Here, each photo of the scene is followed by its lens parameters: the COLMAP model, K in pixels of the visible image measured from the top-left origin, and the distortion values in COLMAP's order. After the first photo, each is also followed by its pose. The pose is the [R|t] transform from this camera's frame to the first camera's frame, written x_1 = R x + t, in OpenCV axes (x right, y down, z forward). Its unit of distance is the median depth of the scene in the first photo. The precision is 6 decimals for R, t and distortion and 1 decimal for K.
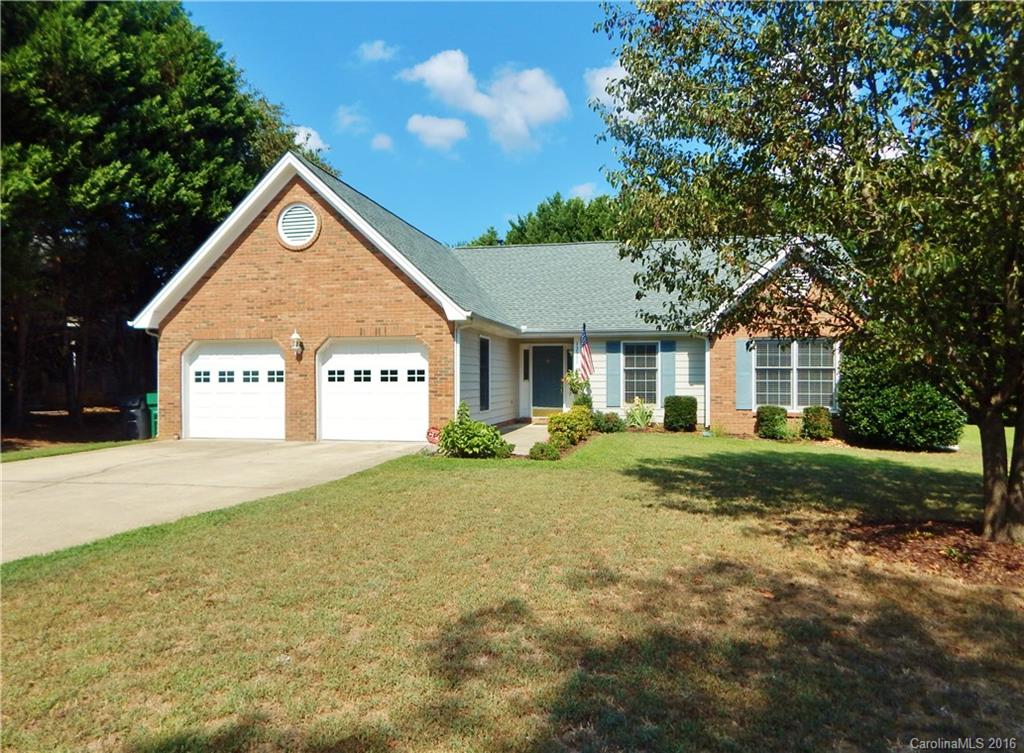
lens RADIAL K [[696.3, 0, 517.7], [0, 696.3, 374.1], [0, 0, 1]] dist [0.010932, -0.012927]
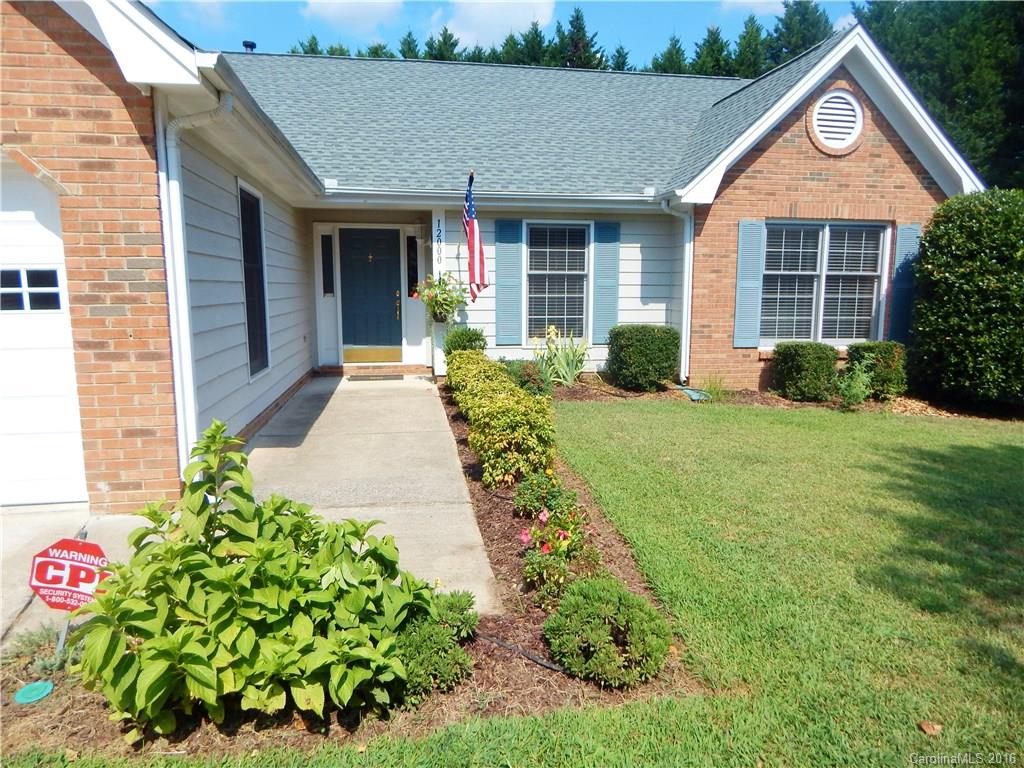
lens RADIAL K [[681.3, 0, 521.4], [0, 681.3, 388.1], [0, 0, 1]] dist [0.006170, -0.007672]
pose [[0.932919, -0.051837, 0.356336, -0.048440], [-0.004208, 0.987947, 0.154736, -0.001852], [-0.360062, -0.145855, 0.921456, 0.581634]]
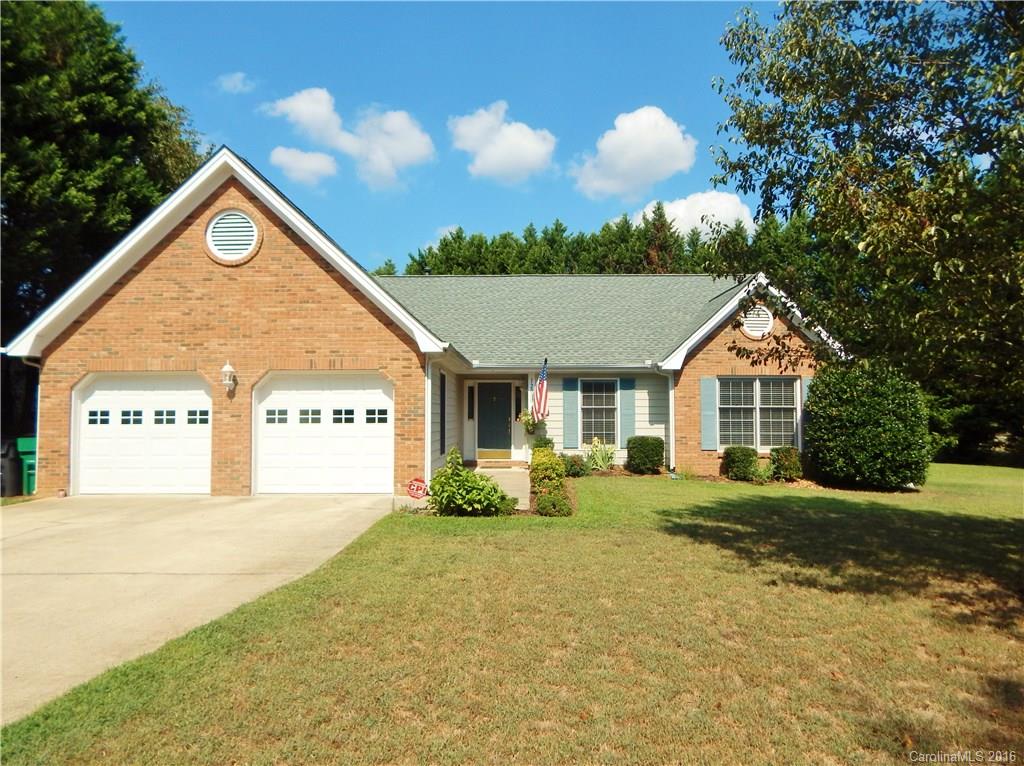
lens RADIAL K [[681.3, 0, 518.9], [0, 681.3, 382.1], [0, 0, 1]] dist [0.006170, -0.007672]
pose [[0.982528, 0.008036, 0.185940, -0.116482], [-0.000460, 0.999169, -0.040752, -0.004975], [-0.186113, 0.039954, 0.981716, 0.127219]]
